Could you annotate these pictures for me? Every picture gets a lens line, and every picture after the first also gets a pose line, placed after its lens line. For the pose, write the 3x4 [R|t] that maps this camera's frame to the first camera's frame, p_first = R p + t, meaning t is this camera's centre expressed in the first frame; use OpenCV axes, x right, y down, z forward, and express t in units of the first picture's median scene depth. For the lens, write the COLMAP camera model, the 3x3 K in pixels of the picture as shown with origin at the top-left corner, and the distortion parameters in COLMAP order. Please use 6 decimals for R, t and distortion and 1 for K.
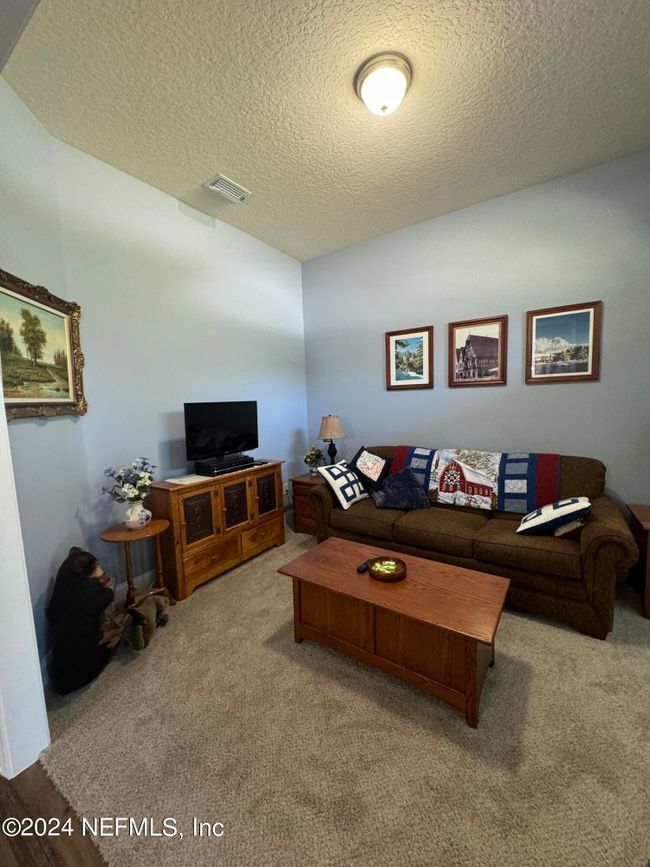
lens RADIAL K [[349.5, 0, 328.6], [0, 349.5, 429.3], [0, 0, 1]] dist [-0.000339, 0.000099]
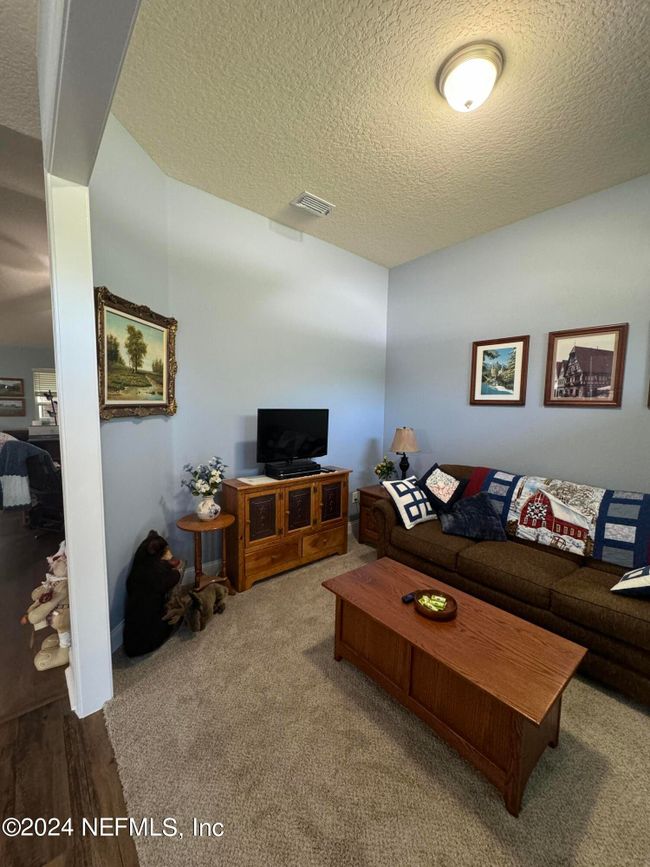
lens RADIAL K [[349.5, 0, 328.6], [0, 349.5, 429.3], [0, 0, 1]] dist [-0.000339, 0.000099]
pose [[0.961503, 0.073640, -0.264743, 0.090587], [-0.075502, 0.997141, 0.003149, -0.035157], [0.264218, 0.016961, 0.964314, 0.028269]]
